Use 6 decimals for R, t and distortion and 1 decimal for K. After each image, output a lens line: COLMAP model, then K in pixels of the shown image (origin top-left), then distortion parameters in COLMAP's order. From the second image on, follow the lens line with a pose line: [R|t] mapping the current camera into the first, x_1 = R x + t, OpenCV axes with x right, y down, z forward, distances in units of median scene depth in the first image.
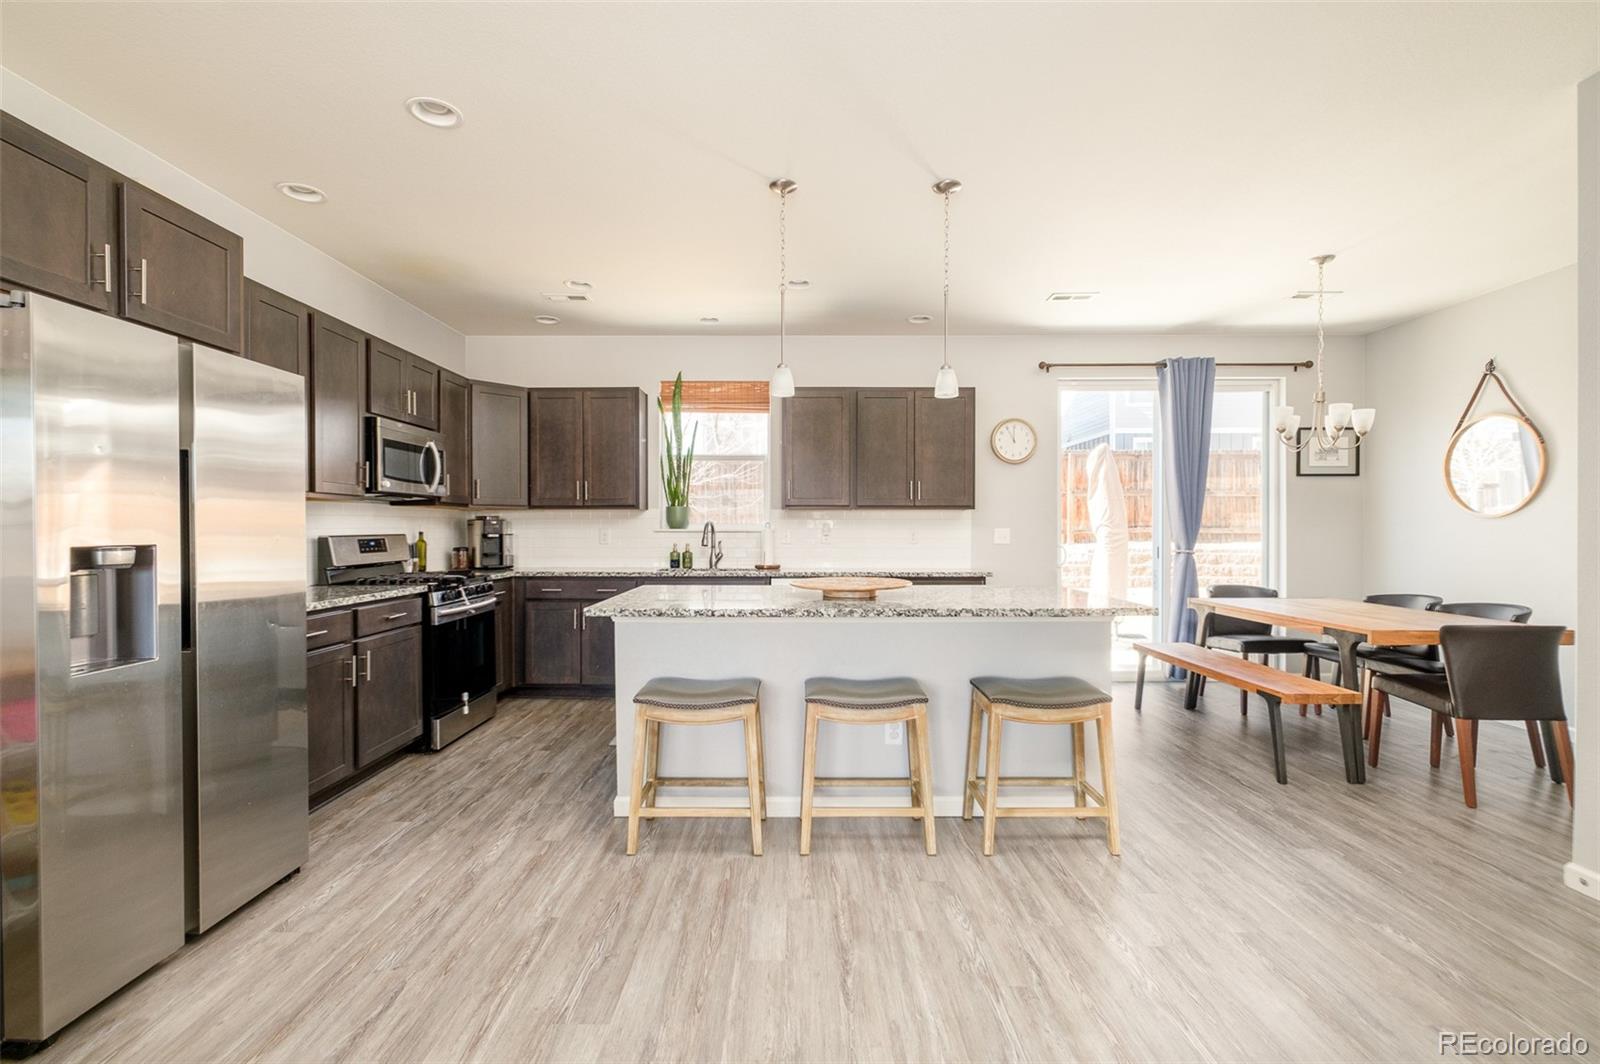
lens RADIAL K [[704.4, 0, 786.8], [0, 704.4, 527.9], [0, 0, 1]] dist [-0.002605, -0.000349]
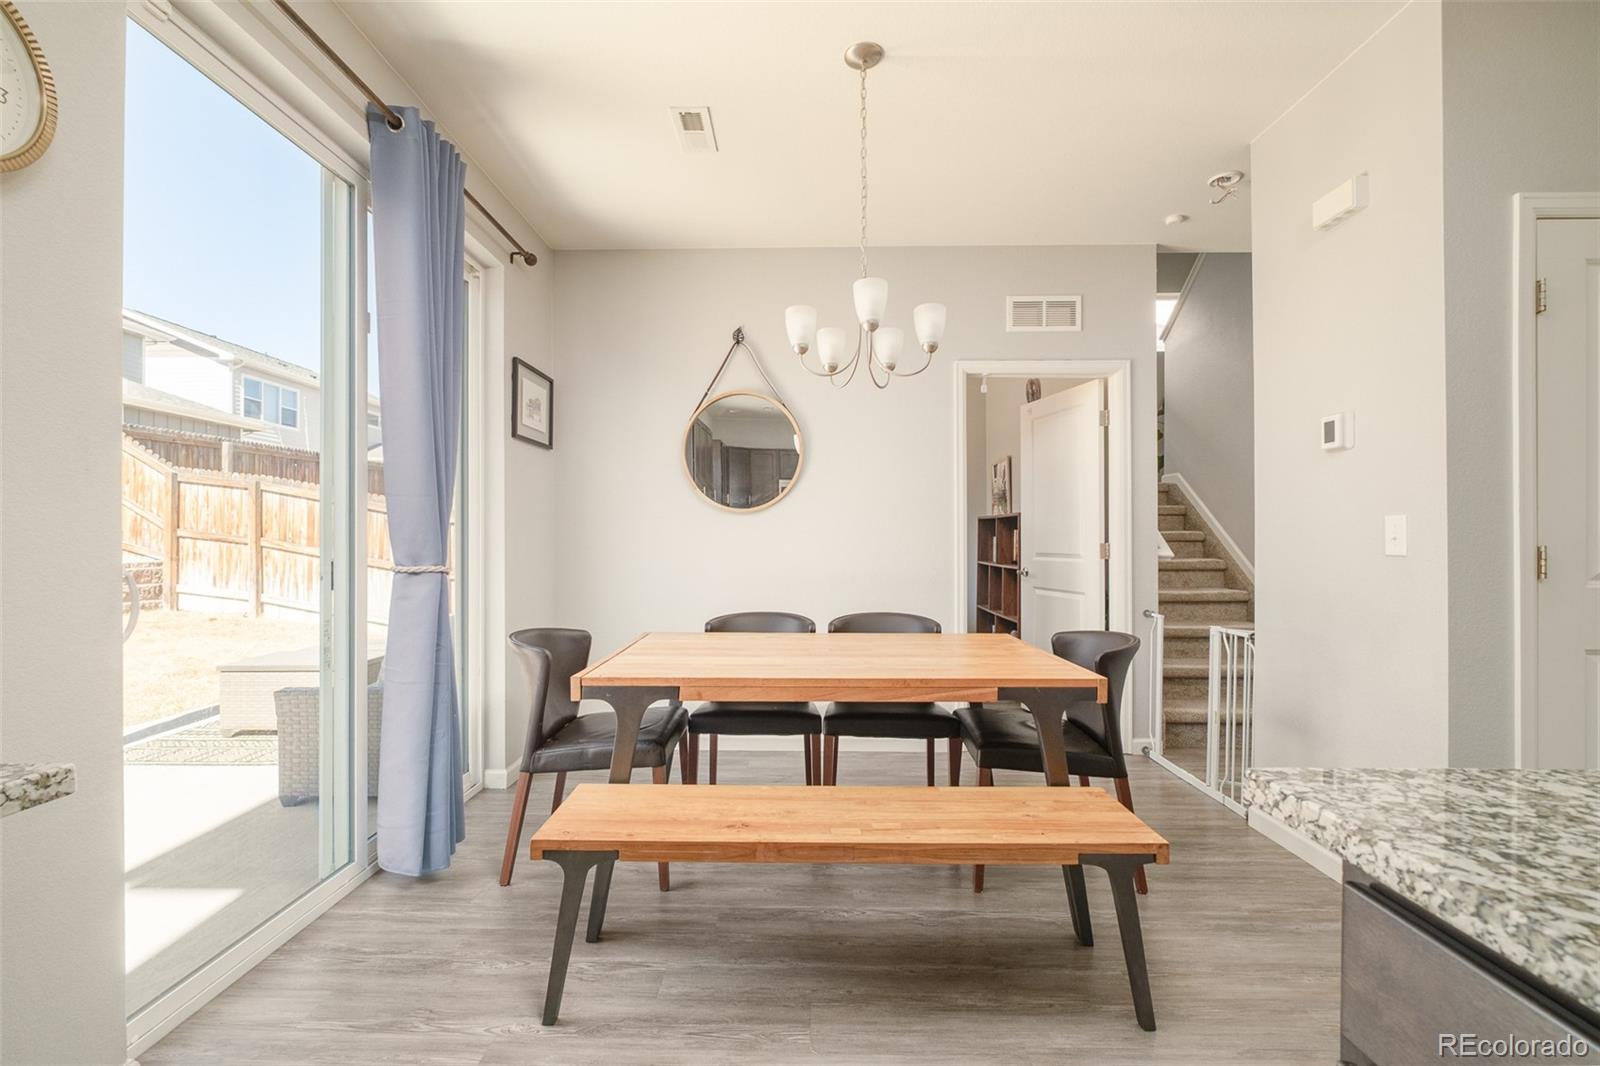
lens RADIAL K [[724.8, 0, 800.0], [0, 724.8, 533.0], [0, 0, 1]] dist [-0.002768, -0.000445]
pose [[-0.010577, 0.007253, 0.999918, 0.127987], [-0.000146, 0.999974, -0.007255, 0.014947], [-0.999944, -0.000223, -0.010576, 0.933785]]
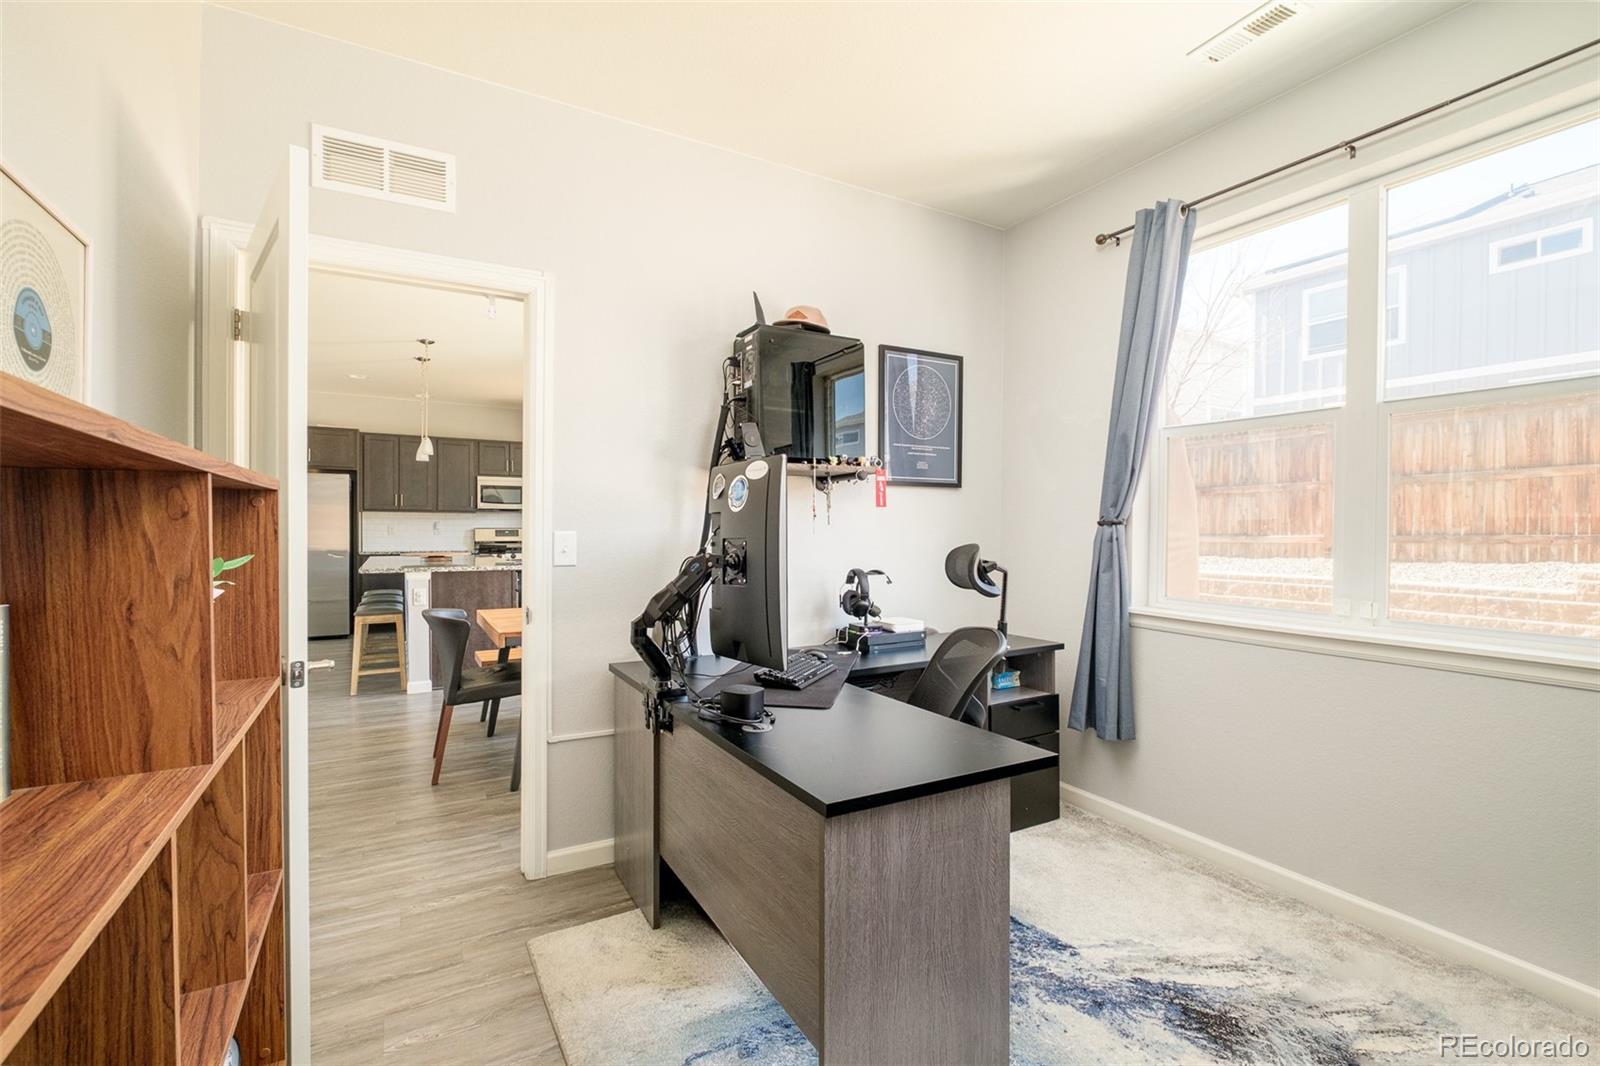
lens RADIAL K [[701.3, 0, 785.8], [0, 701.3, 536.9], [0, 0, 1]] dist [-0.004987, -0.000774]
pose [[0.494261, 0.016054, -0.869165, 1.585099], [-0.003119, 0.999856, 0.016694, -0.001467], [0.869308, -0.005540, 0.494240, 0.627837]]
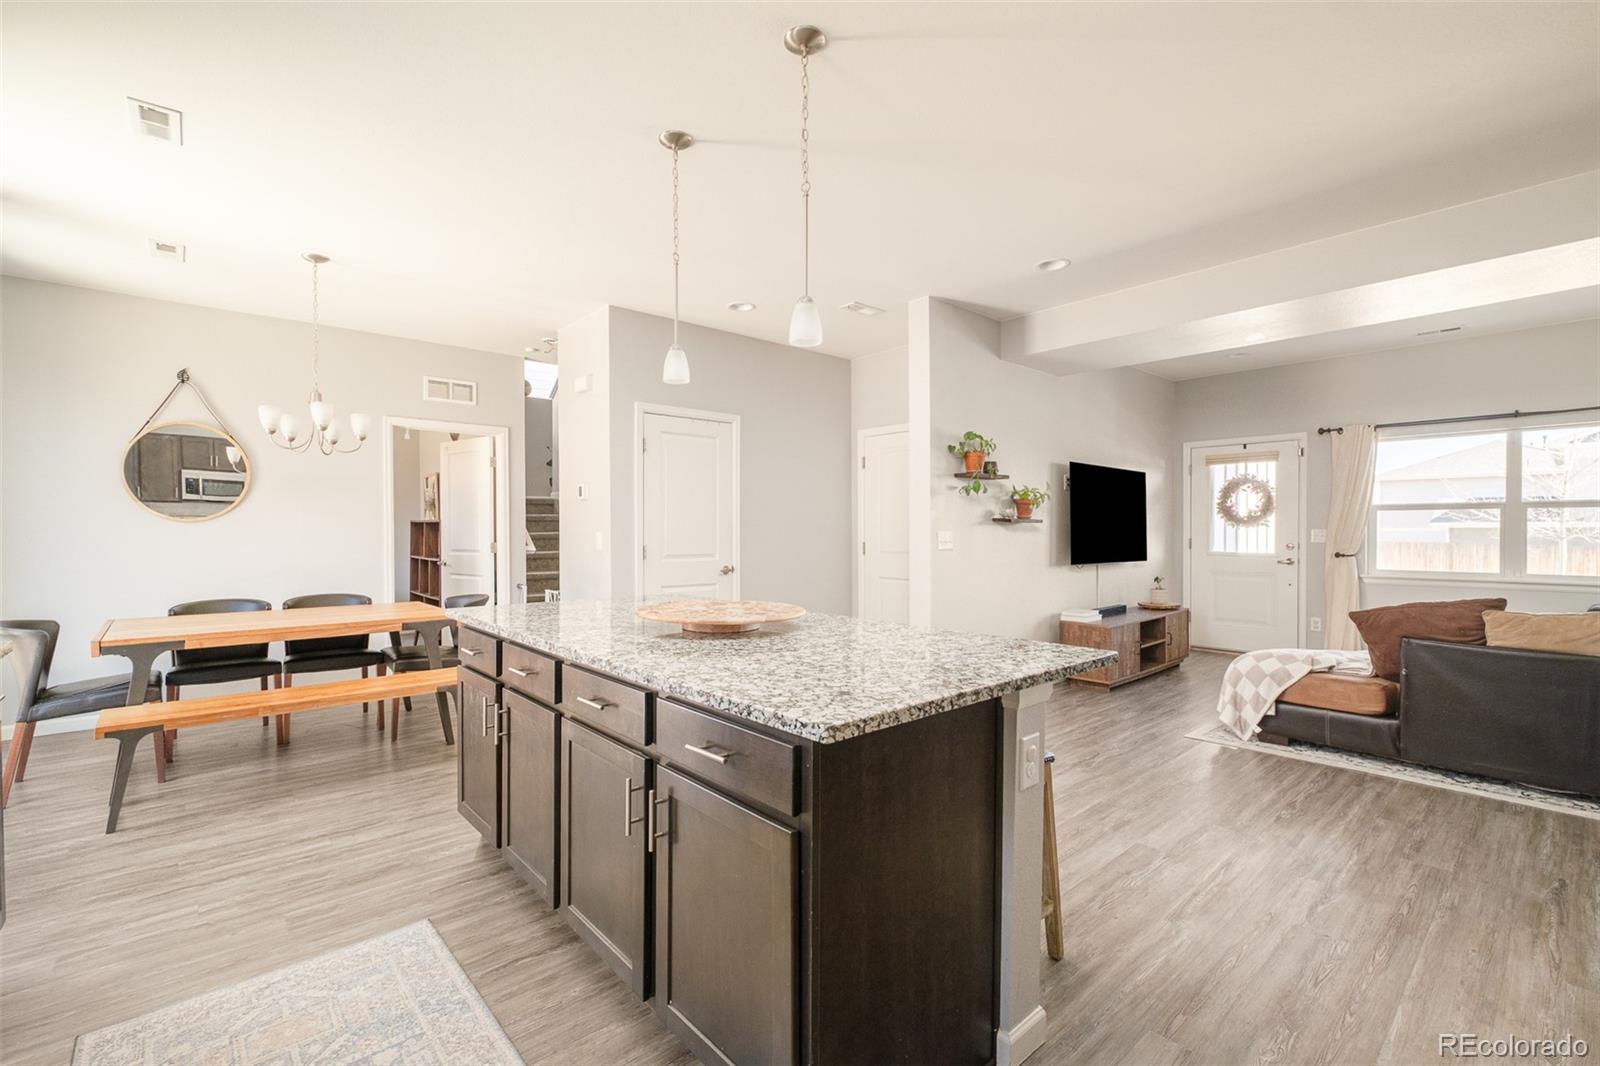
lens RADIAL K [[701.3, 0, 785.8], [0, 701.3, 536.9], [0, 0, 1]] dist [-0.004987, -0.000774]
pose [[-0.660825, -0.007503, 0.750502, -0.350300], [0.000729, 0.999943, 0.010638, -0.004012], [-0.750540, 0.007576, -0.660782, 1.013791]]
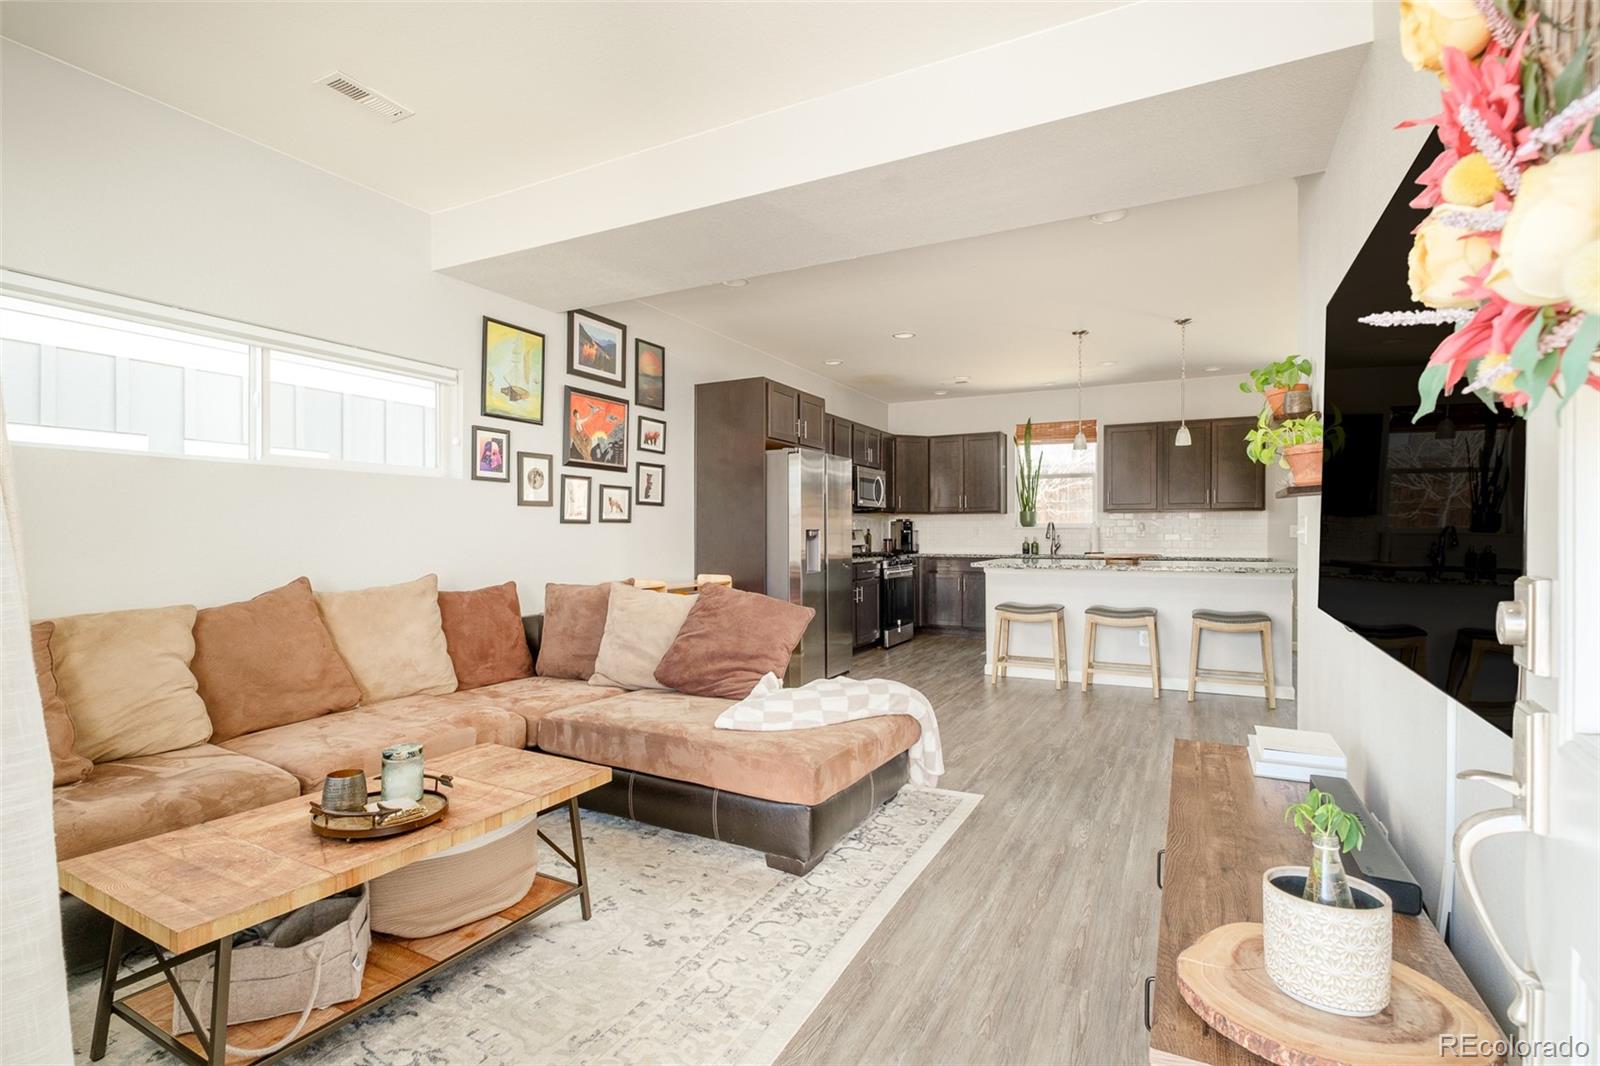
lens RADIAL K [[735.9, 0, 800.0], [0, 735.9, 533.0], [0, 0, 1]] dist [-0.000580, -0.000055]
pose [[0.886753, 0.002552, -0.462236, 0.156465], [-0.000554, 0.999990, 0.004460, 0.009436], [0.462242, -0.003699, 0.886746, -0.676104]]
